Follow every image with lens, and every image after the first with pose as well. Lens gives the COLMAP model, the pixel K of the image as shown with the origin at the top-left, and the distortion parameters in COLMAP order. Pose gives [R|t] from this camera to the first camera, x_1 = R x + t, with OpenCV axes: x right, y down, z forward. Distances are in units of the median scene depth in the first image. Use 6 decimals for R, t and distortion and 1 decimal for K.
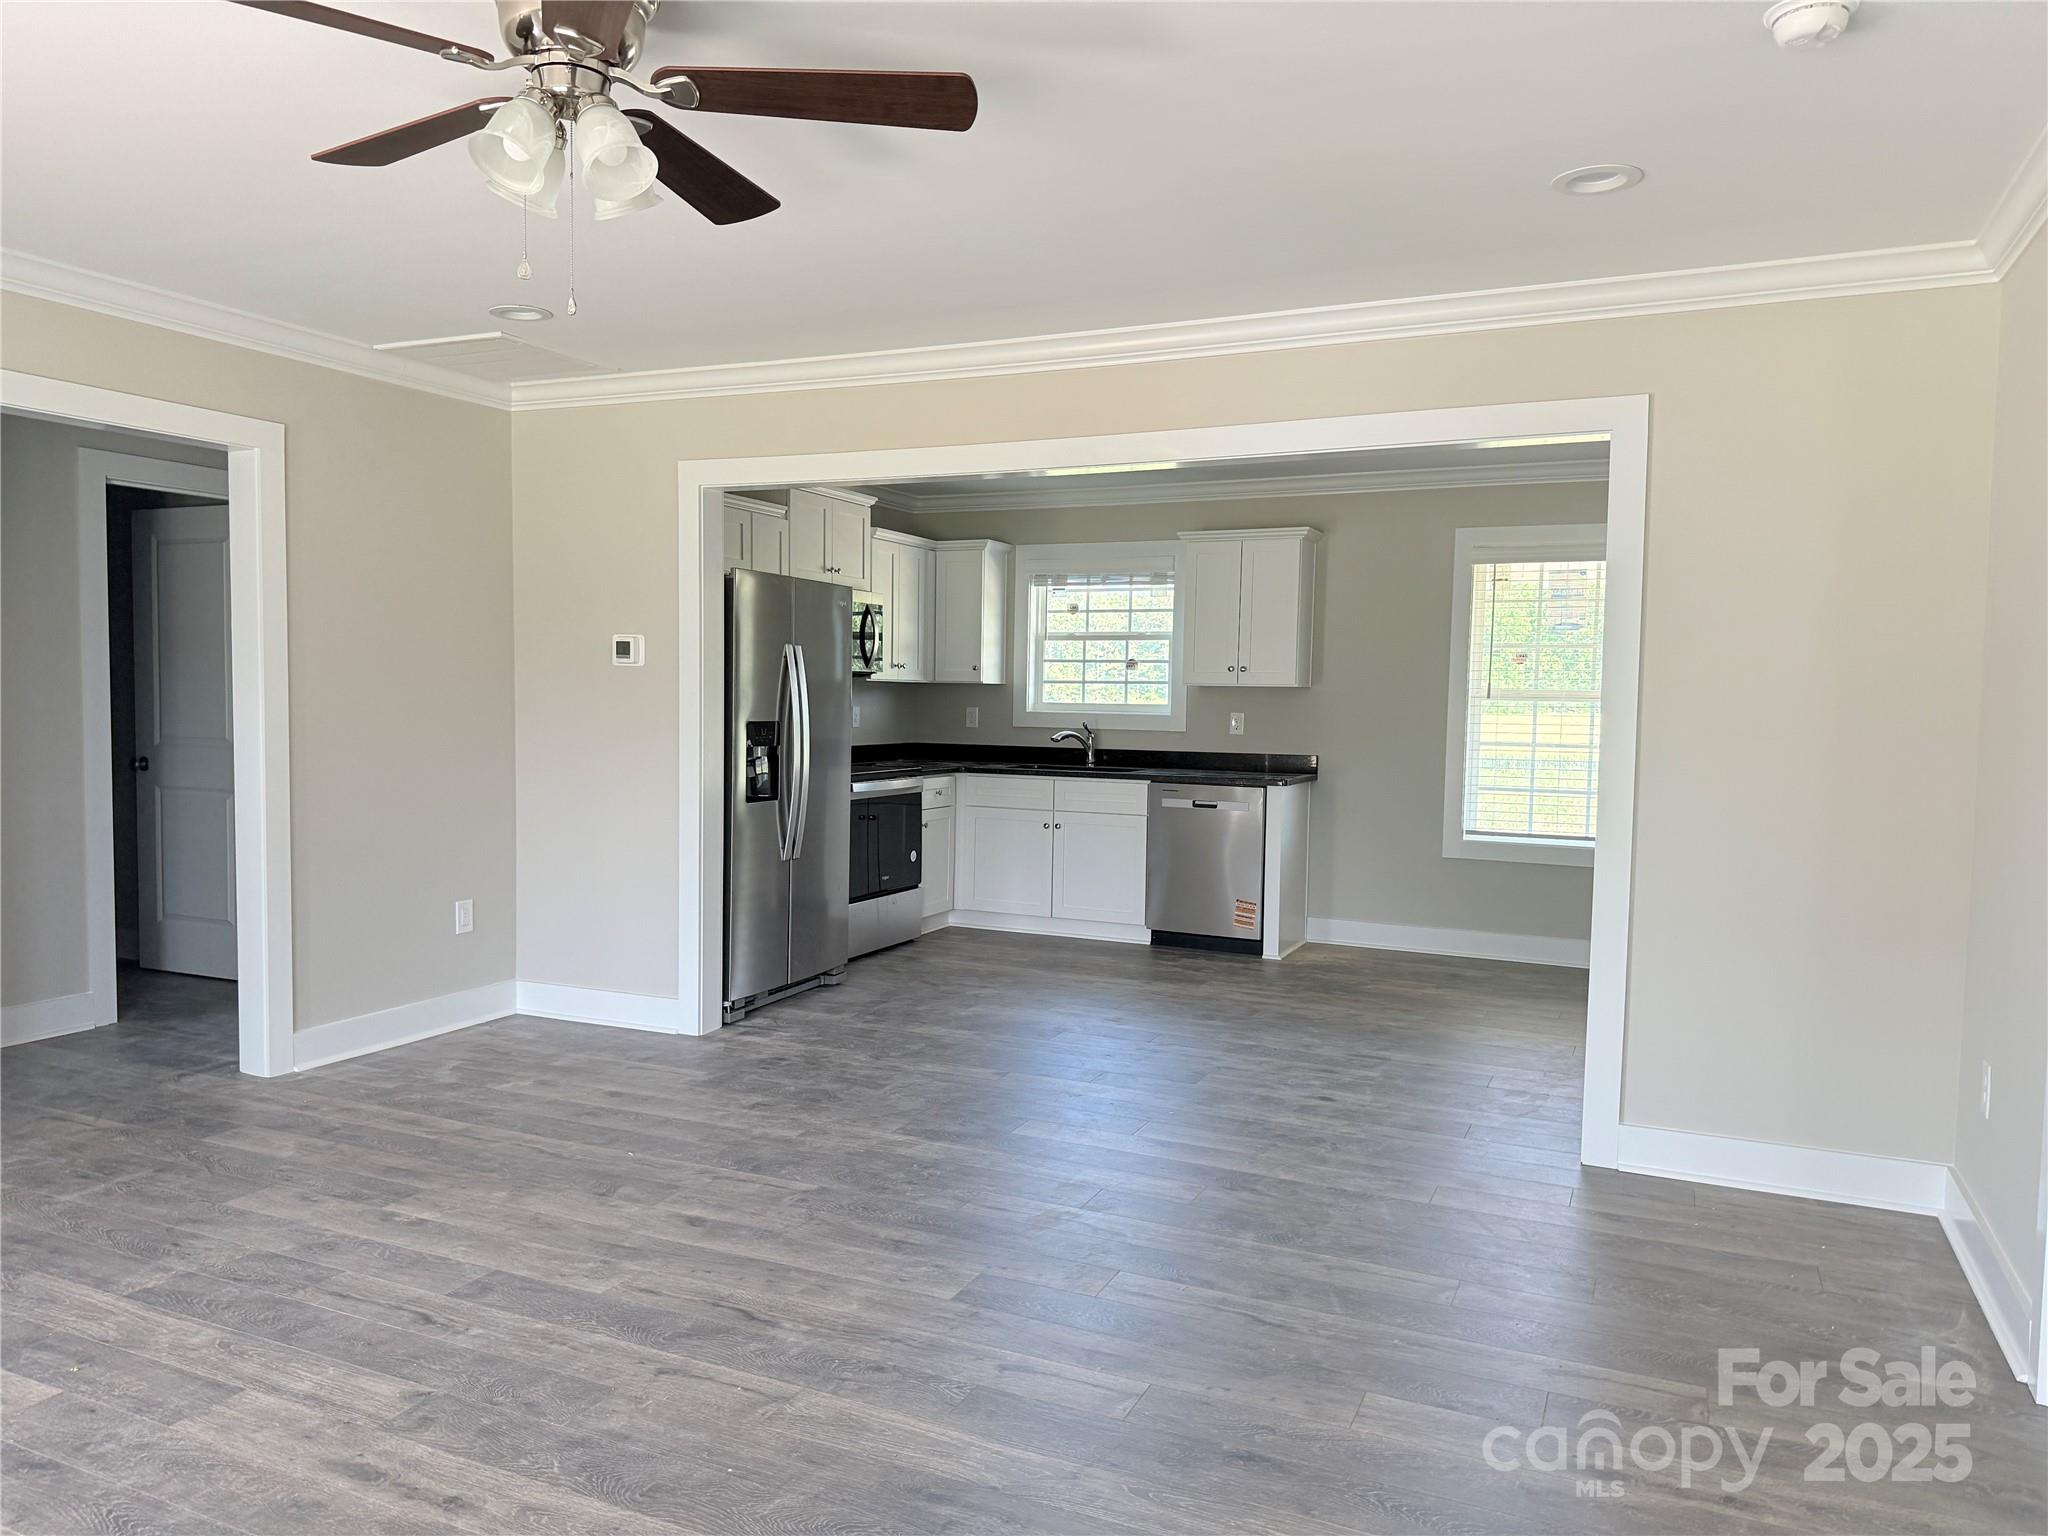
lens RADIAL K [[1449.5, 0, 1033.9], [0, 1449.5, 768.0], [0, 0, 1]] dist [0.001513, -0.026992]
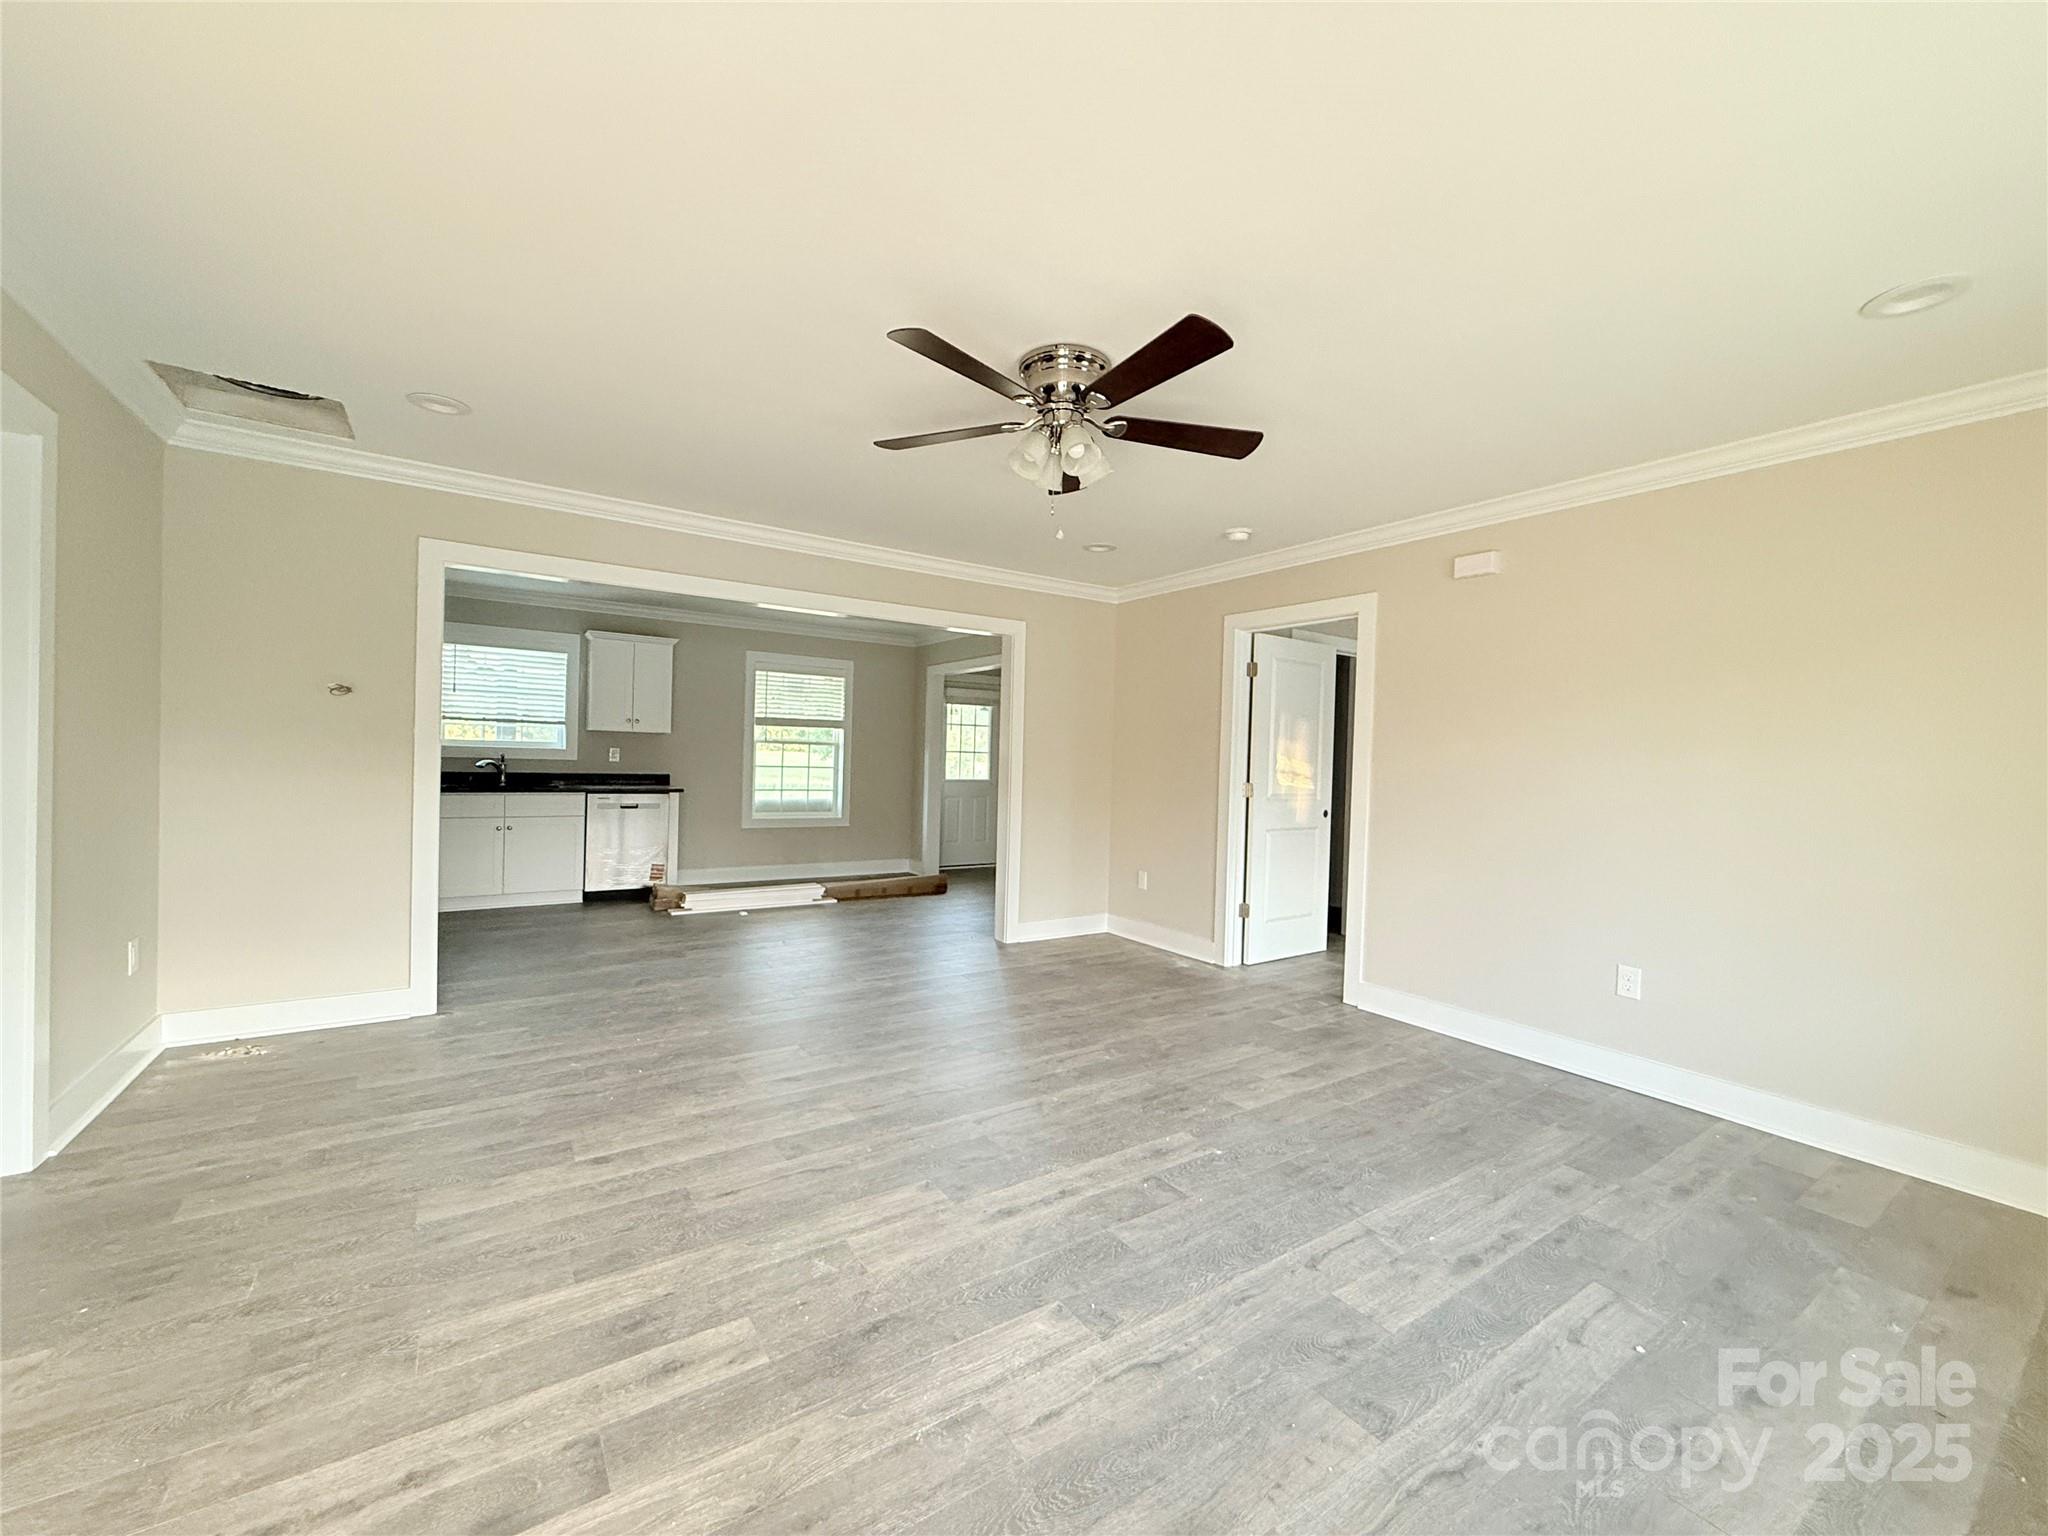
lens RADIAL K [[819.7, 0, 1016.5], [0, 819.7, 770.1], [0, 0, 1]] dist [0.000649, -0.000021]
pose [[0.525475, -0.013295, 0.850705, -0.397069], [0.021625, 0.999764, 0.002267, -0.006937], [-0.850534, 0.017205, 0.525638, 0.154293]]
